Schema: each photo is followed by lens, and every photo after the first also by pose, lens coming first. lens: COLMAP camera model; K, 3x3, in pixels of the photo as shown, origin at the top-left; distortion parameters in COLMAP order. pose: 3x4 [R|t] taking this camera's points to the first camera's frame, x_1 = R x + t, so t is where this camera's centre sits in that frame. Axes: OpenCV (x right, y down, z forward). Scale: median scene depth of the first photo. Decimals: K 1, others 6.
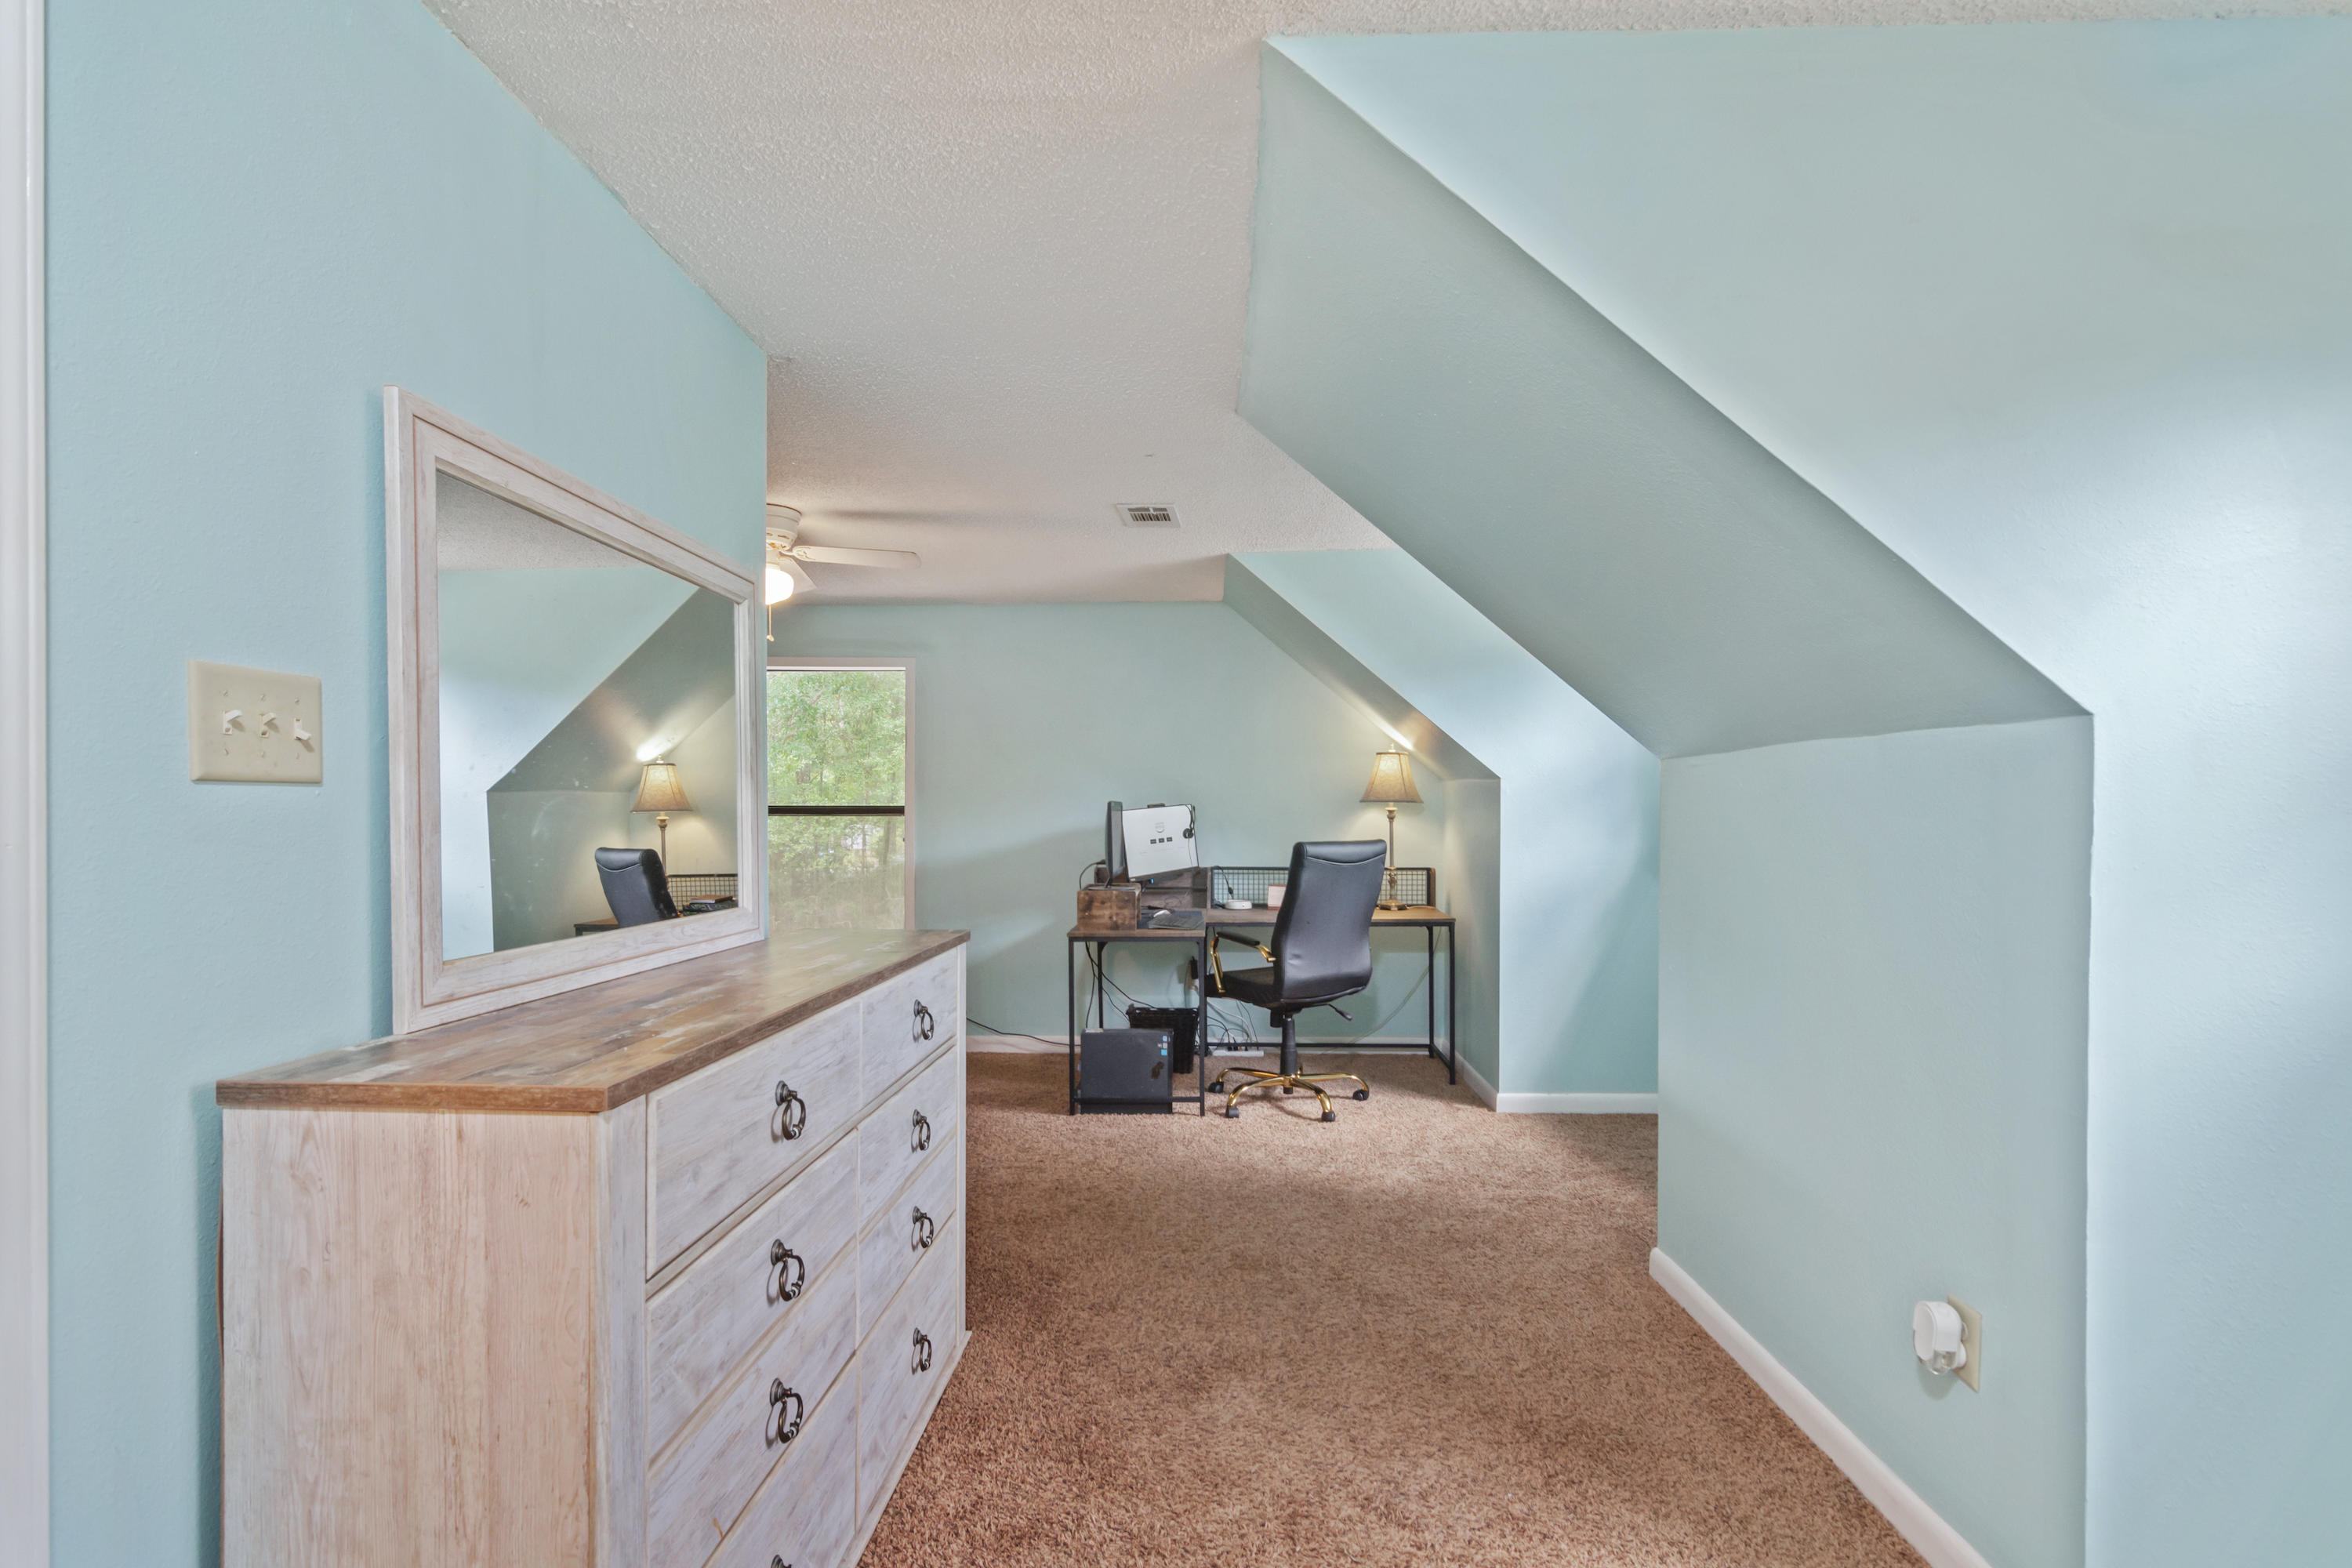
lens RADIAL K [[1109.4, 0, 1029.6], [0, 1109.4, 822.2], [0, 0, 1]] dist [-0.000281, 0.000002]
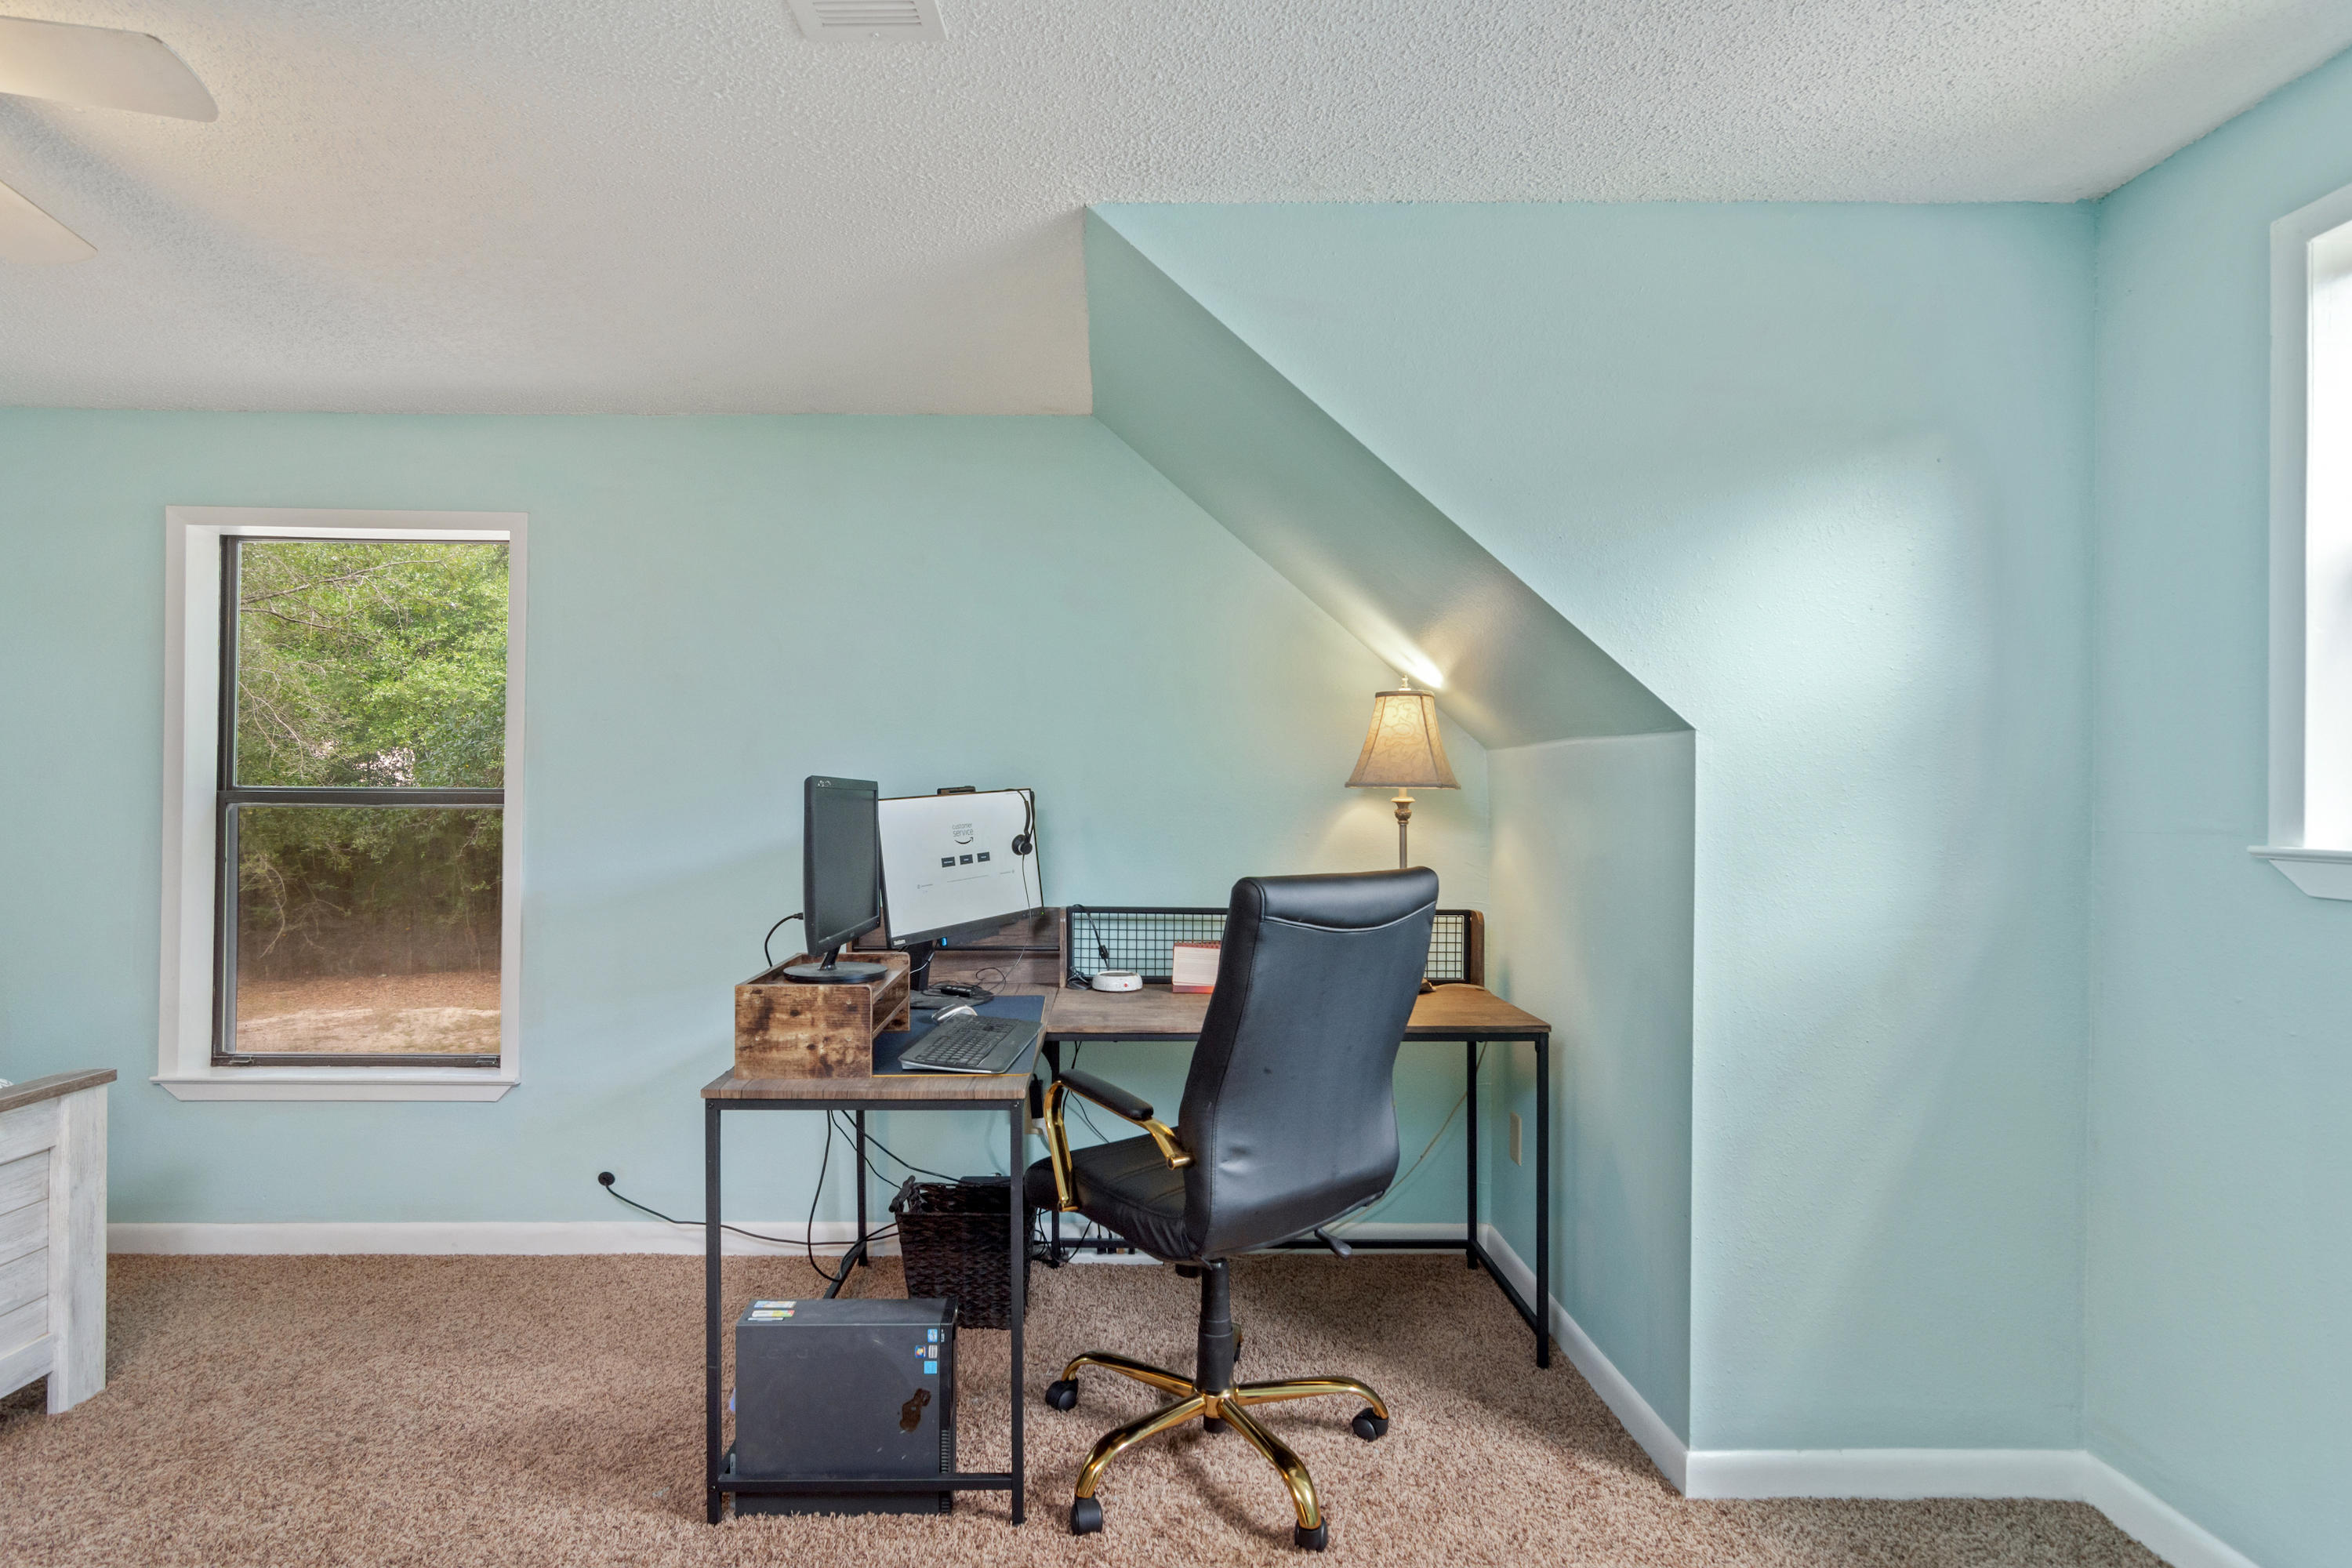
lens RADIAL K [[1148.2, 0, 1171.8], [0, 1148.2, 806.3], [0, 0, 1]] dist [-0.000011, 0.000004]
pose [[0.978244, 0.007188, 0.207333, 0.114759], [-0.005165, 0.999934, -0.010295, -0.003045], [-0.207393, 0.009000, 0.978216, 0.530566]]
